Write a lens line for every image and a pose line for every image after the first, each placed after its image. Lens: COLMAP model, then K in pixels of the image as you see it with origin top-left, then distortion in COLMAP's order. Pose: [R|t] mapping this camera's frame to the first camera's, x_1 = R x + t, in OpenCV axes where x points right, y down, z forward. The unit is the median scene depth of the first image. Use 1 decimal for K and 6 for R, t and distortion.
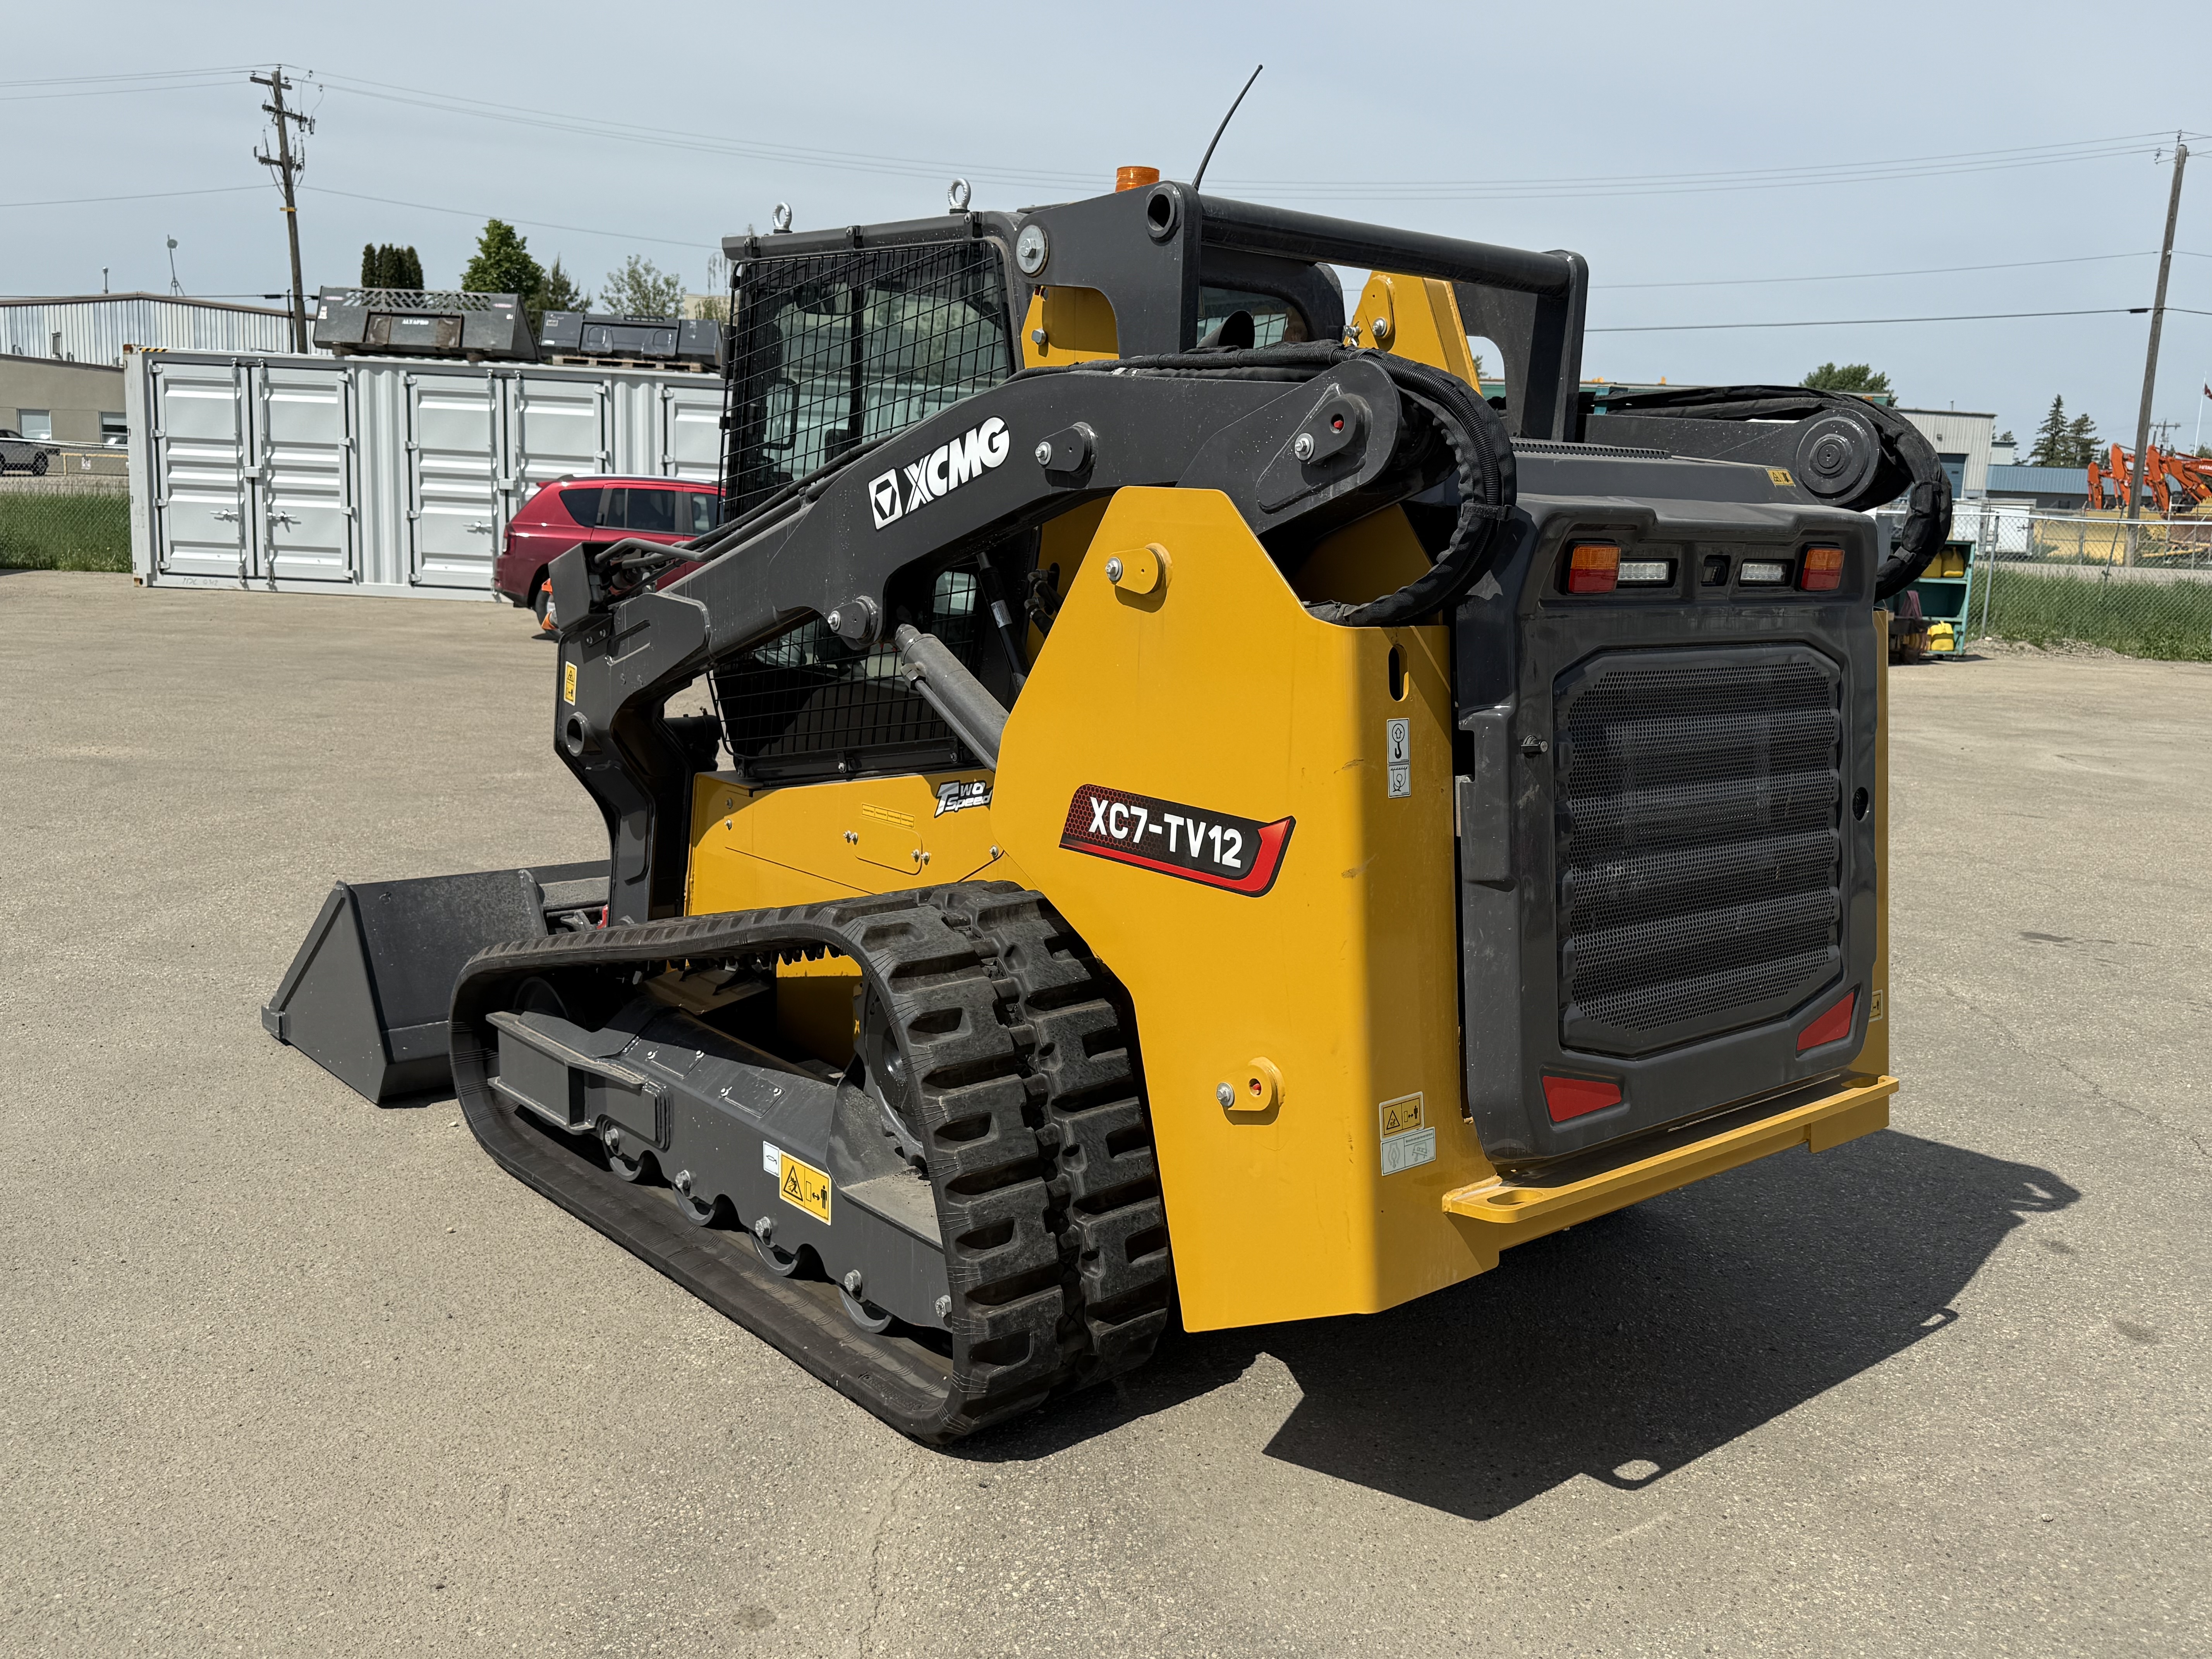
lens RADIAL K [[1923.3, 0, 1100.3], [0, 1923.3, 818.2], [0, 0, 1]] dist [0.112972, -0.199320]
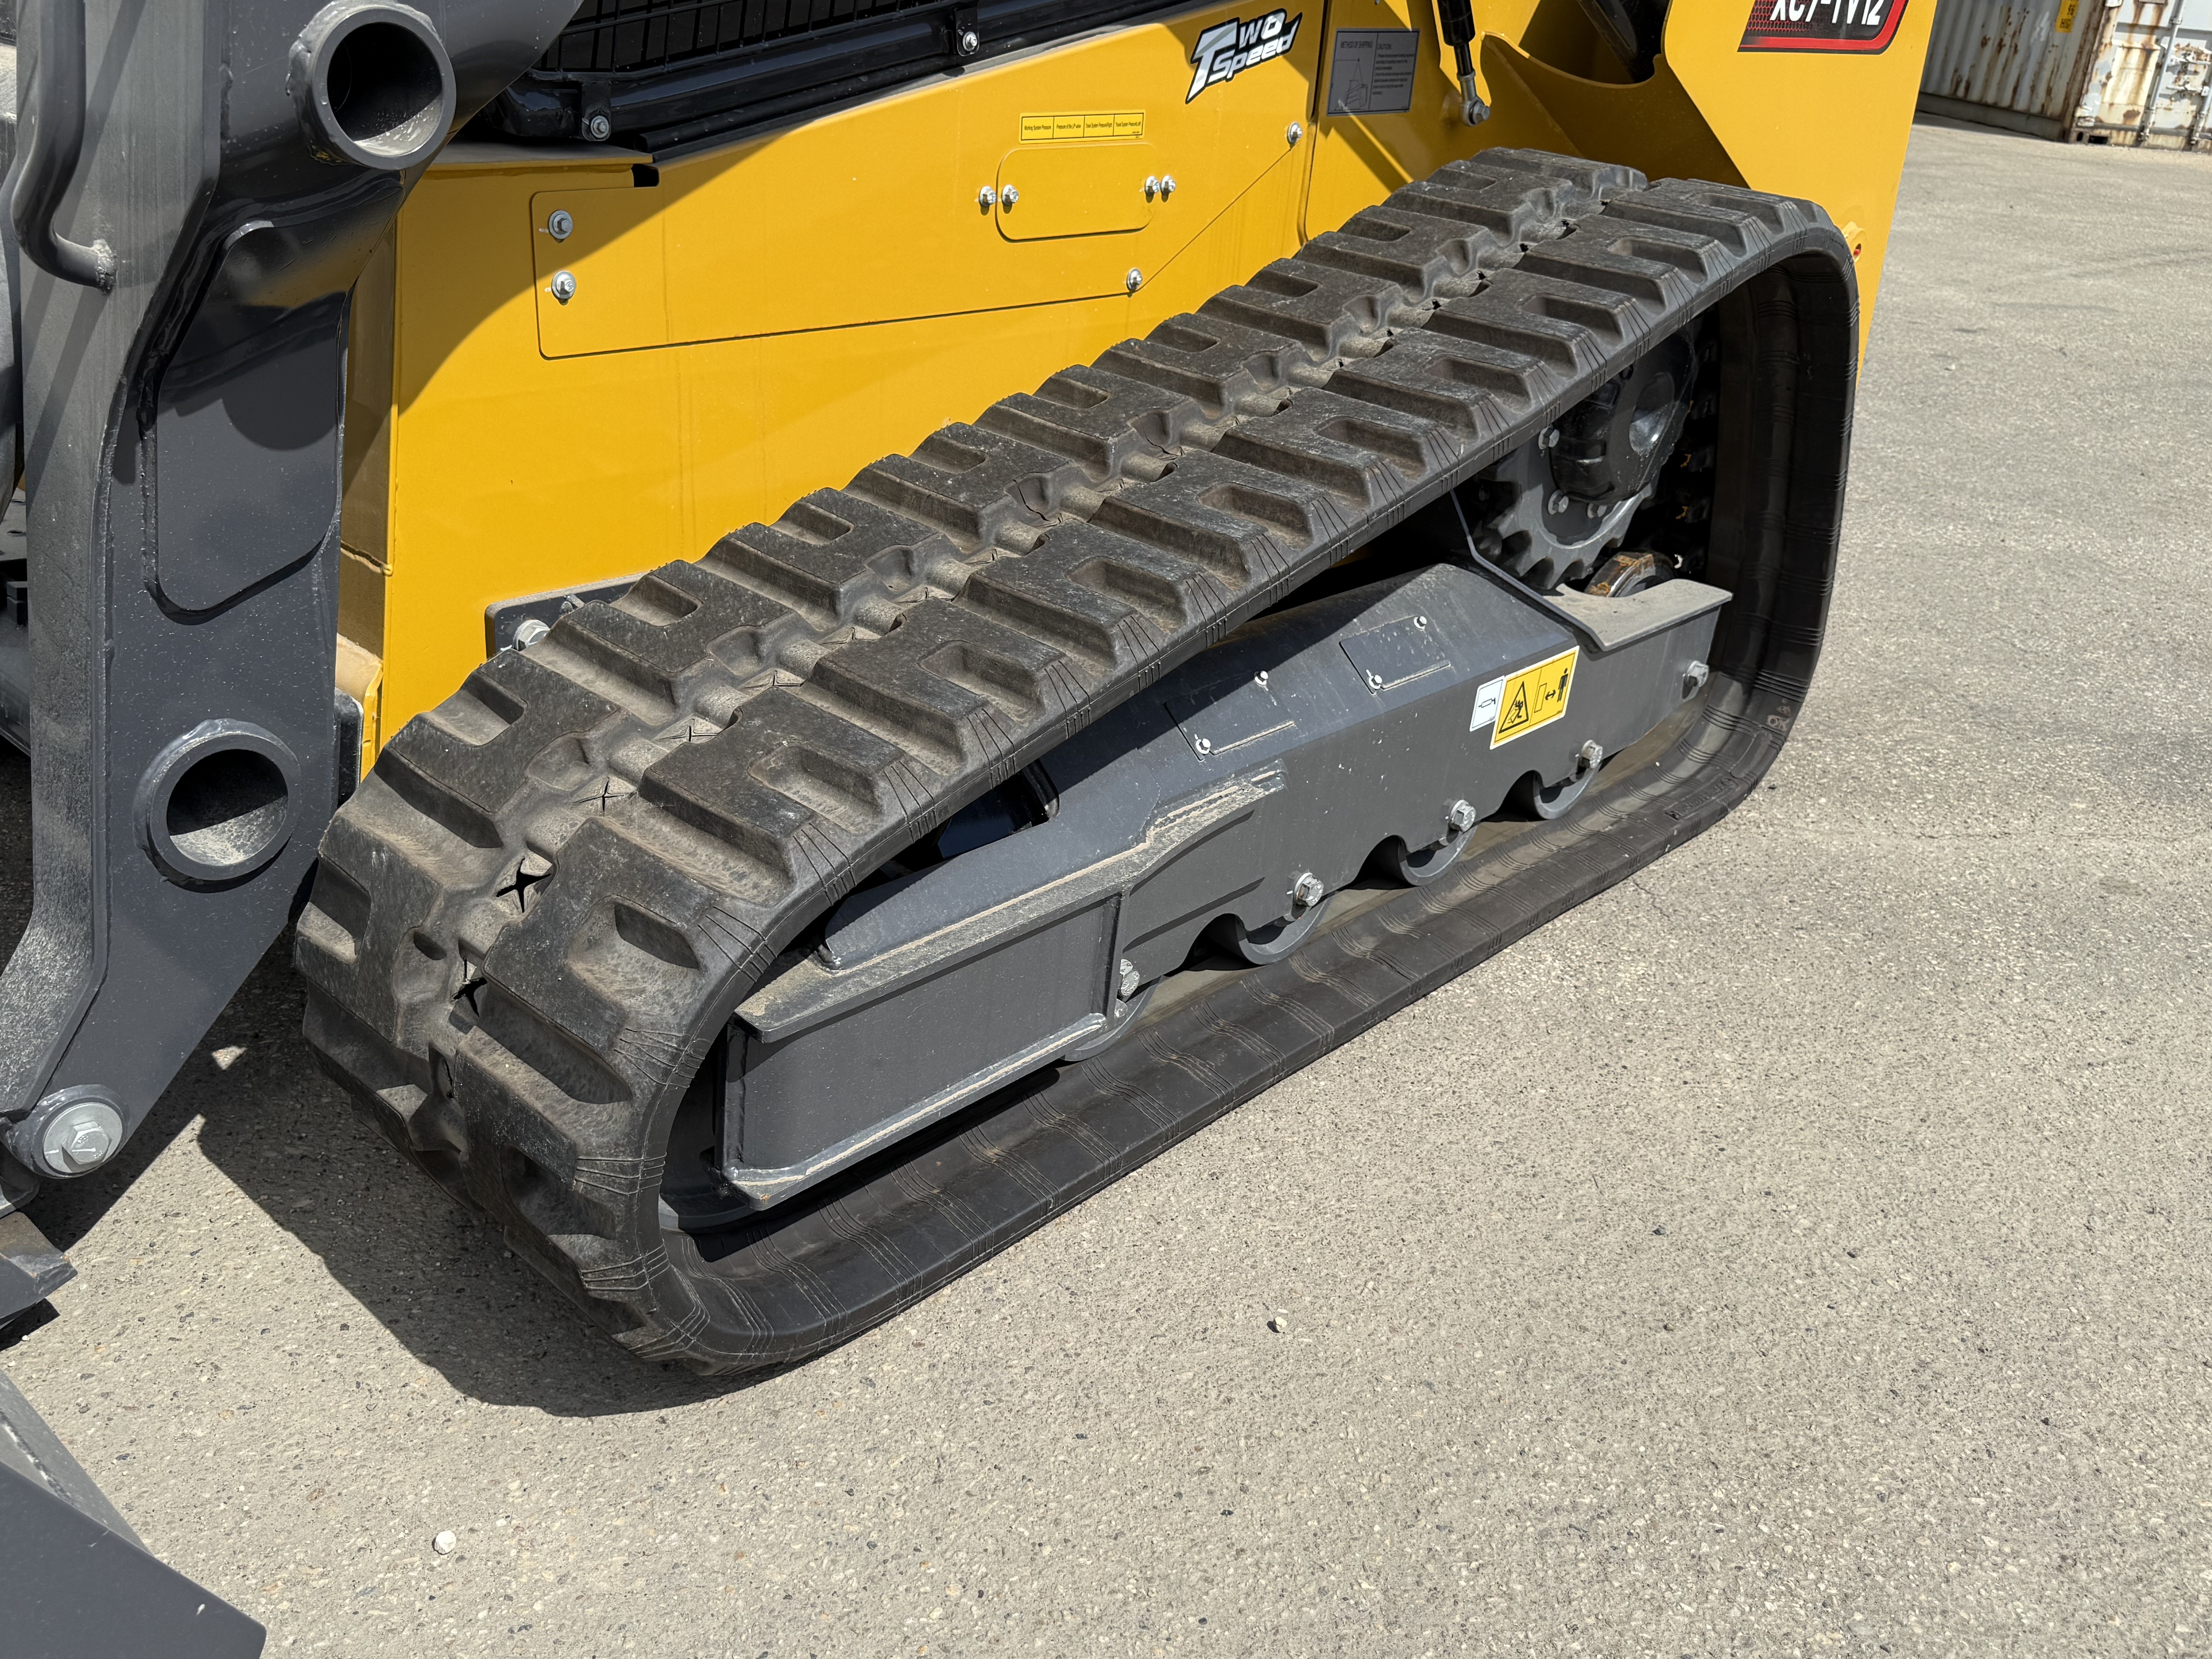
lens RADIAL K [[1923.3, 0, 1131.7], [0, 1923.3, 839.7], [0, 0, 1]] dist [0.112972, -0.199320]
pose [[-0.129763, -0.475488, 0.870099, -0.737319], [0.075539, 0.870228, 0.486824, -0.098421], [-0.988663, 0.128898, -0.077005, 1.203860]]
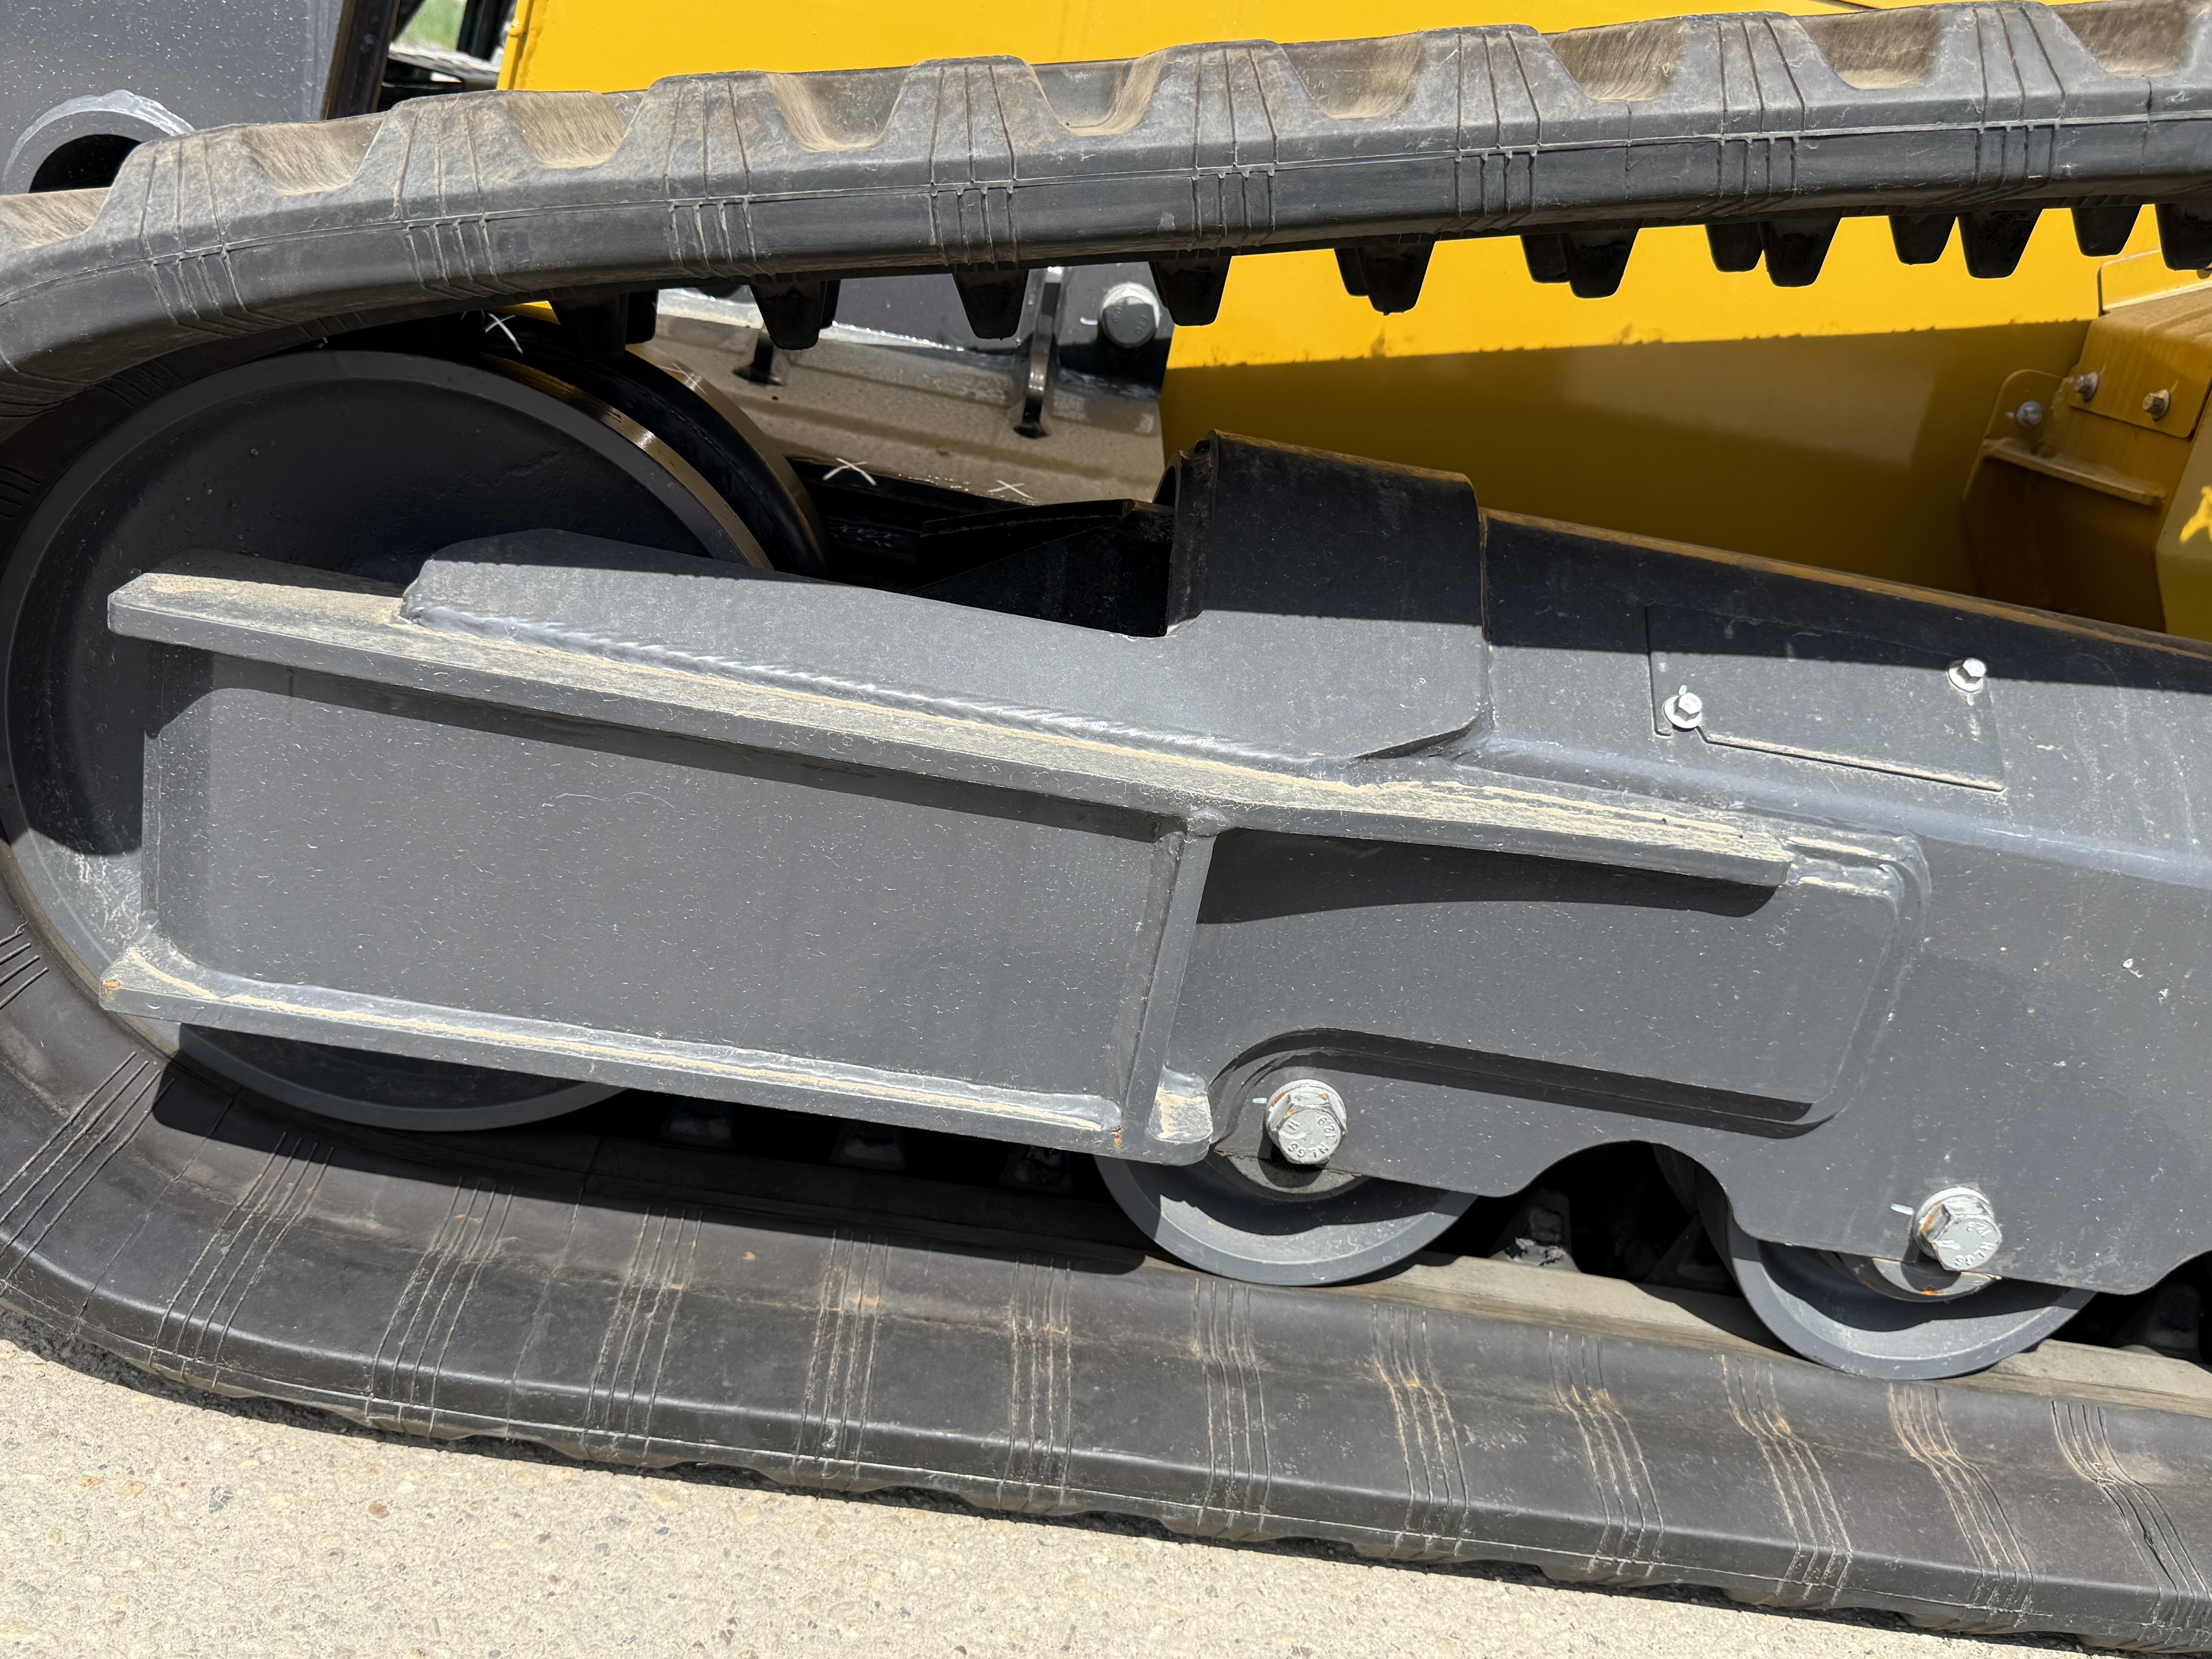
lens RADIAL K [[1923.3, 0, 1092.5], [0, 1923.3, 818.7], [0, 0, 1]] dist [0.112972, -0.199320]
pose [[0.618395, -0.184226, 0.763969, -0.488819], [-0.030157, 0.965856, 0.257320, 0.094247], [-0.785289, -0.182164, 0.591724, 1.055485]]
